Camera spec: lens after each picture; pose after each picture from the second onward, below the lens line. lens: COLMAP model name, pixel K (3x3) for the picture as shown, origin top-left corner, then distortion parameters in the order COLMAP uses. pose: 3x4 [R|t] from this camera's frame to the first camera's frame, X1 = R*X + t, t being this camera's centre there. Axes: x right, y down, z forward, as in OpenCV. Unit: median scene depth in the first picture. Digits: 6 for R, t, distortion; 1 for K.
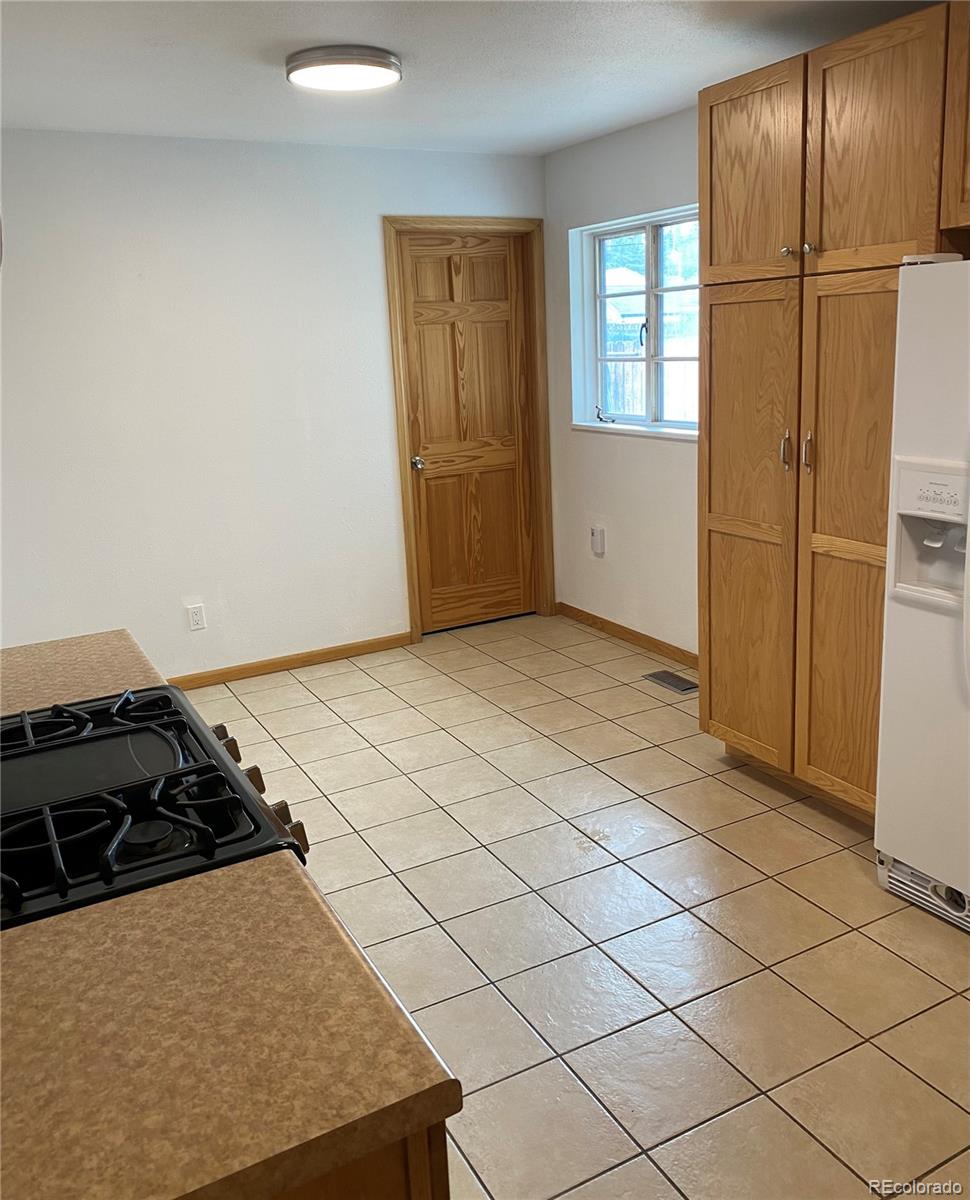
lens RADIAL K [[1010.6, 0, 484.4], [0, 1010.6, 547.6], [0, 0, 1]] dist [0.097004, -0.154085]
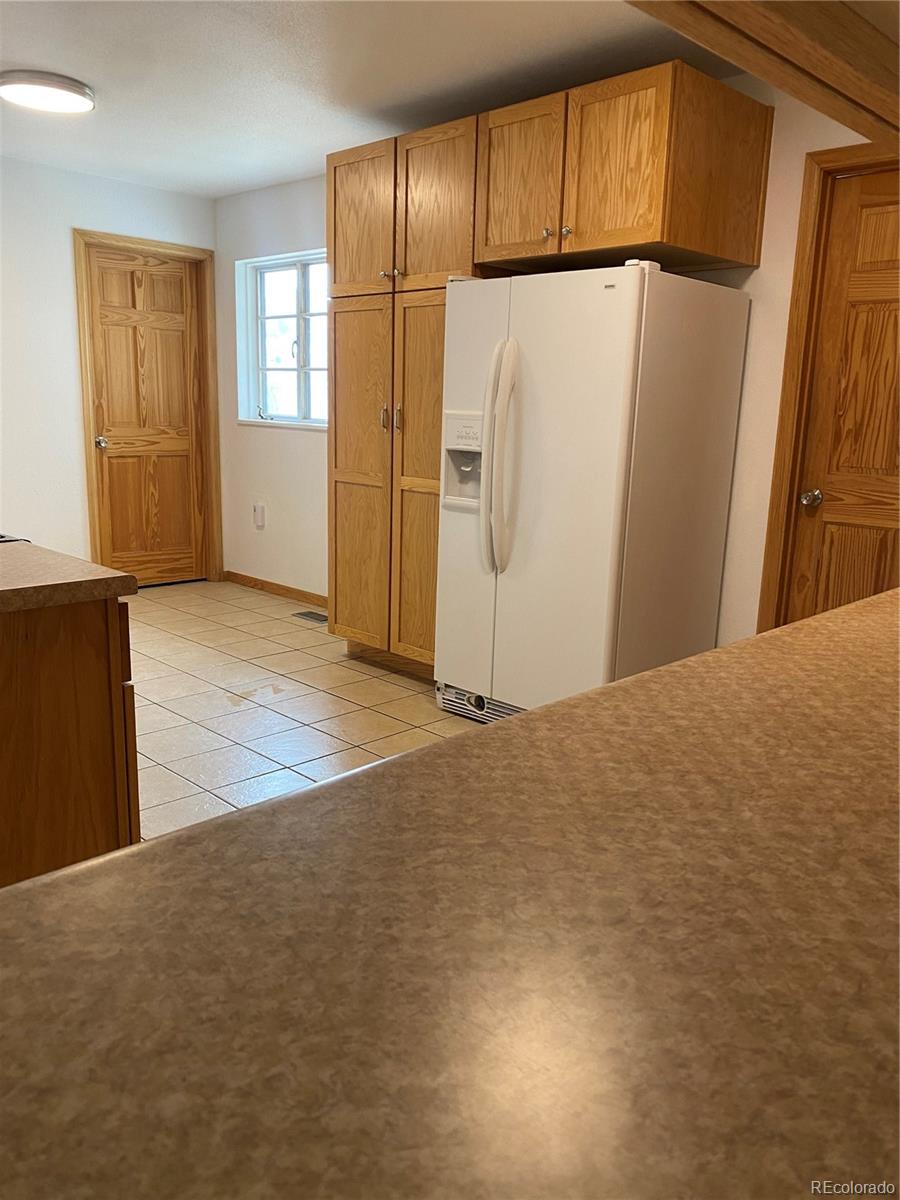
lens RADIAL K [[921.6, 0, 470.0], [0, 921.6, 600.8], [0, 0, 1]] dist [0.092413, -0.224598]
pose [[0.950060, 0.011306, 0.311862, 0.008761], [-0.011213, 0.999935, -0.002091, 0.143781], [-0.311865, -0.001510, 0.950125, -0.232345]]
